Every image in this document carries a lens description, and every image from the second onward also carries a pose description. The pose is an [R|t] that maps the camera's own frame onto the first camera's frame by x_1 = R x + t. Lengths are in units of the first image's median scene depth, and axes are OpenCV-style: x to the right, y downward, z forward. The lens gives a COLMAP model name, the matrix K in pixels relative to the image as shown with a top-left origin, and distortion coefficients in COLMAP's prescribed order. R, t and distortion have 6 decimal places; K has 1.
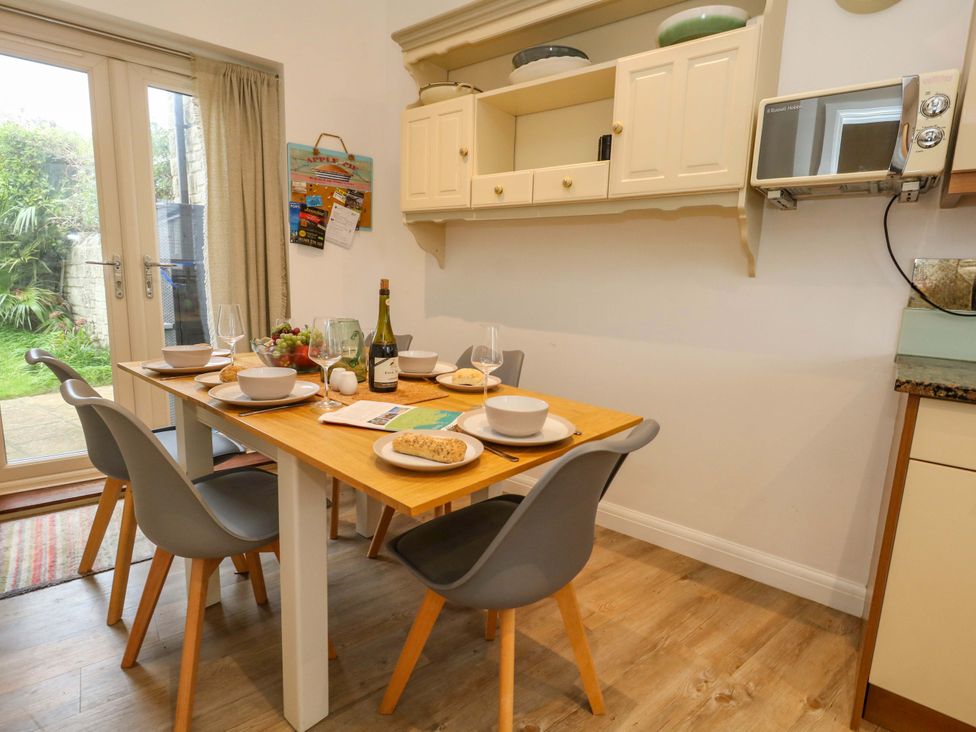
lens RADIAL K [[519.6, 0, 489.4], [0, 519.6, 365.6], [0, 0, 1]] dist [0.001293, 0.001168]
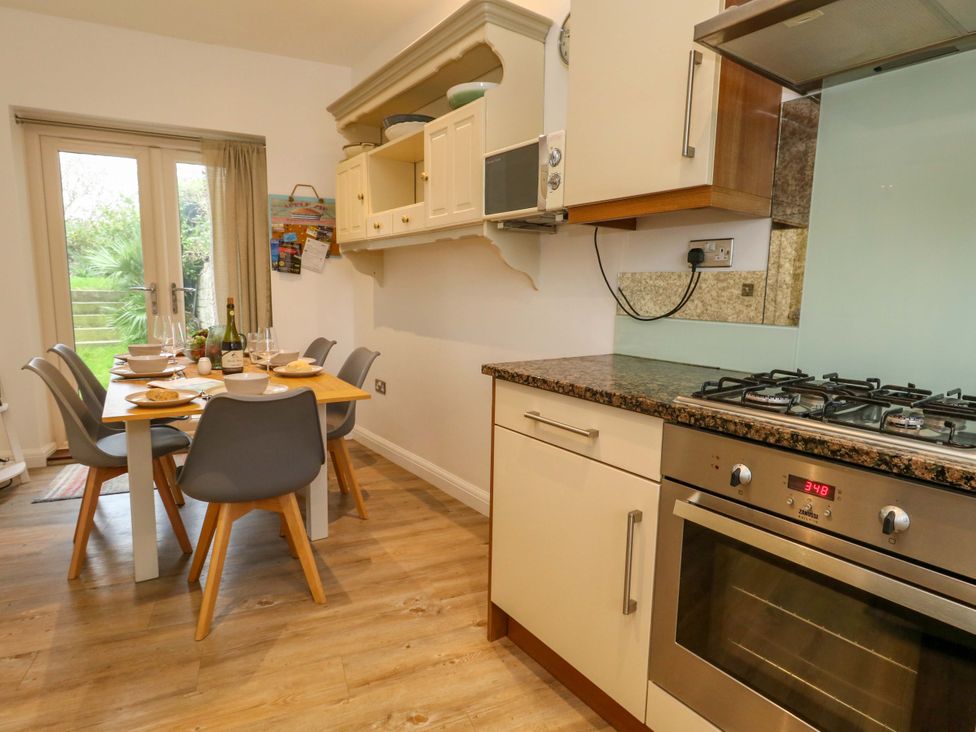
lens RADIAL K [[557.8, 0, 488.3], [0, 557.8, 367.2], [0, 0, 1]] dist [0.011369, 0.000397]
pose [[0.959914, 0.017218, -0.279764, 0.571947], [-0.027419, 0.999093, -0.032590, 0.037839], [0.278949, 0.038954, 0.959515, -0.187578]]
